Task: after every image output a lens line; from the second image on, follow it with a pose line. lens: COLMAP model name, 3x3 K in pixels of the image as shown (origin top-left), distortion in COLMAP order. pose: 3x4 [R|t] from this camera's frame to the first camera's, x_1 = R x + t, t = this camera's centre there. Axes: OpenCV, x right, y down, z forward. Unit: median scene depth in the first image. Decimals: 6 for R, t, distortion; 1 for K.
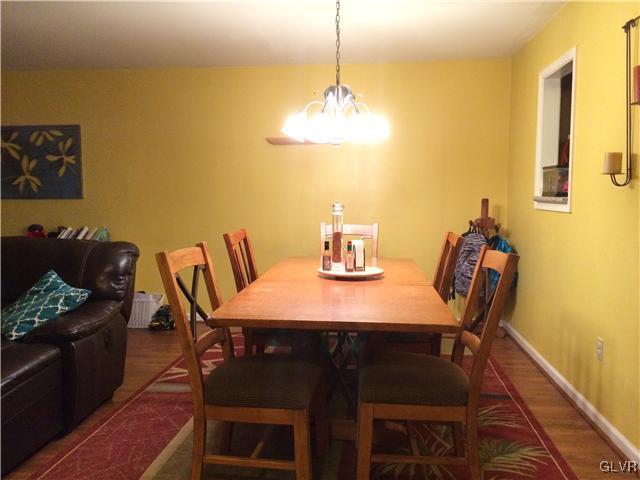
lens RADIAL K [[550.5, 0, 321.3], [0, 550.5, 234.9], [0, 0, 1]] dist [0.033769, -0.037335]
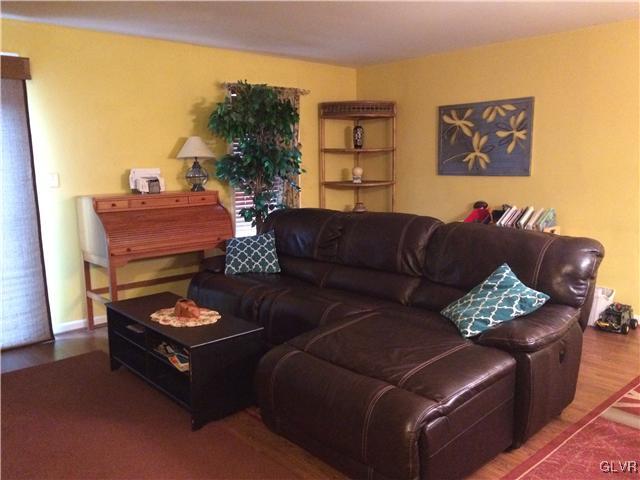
lens RADIAL K [[550.5, 0, 320.8], [0, 550.5, 241.0], [0, 0, 1]] dist [0.033769, -0.037335]
pose [[0.745593, 0.094960, -0.659602, -0.096039], [-0.039332, 0.994341, 0.098691, -0.050396], [0.665240, -0.047640, 0.745108, 0.086133]]
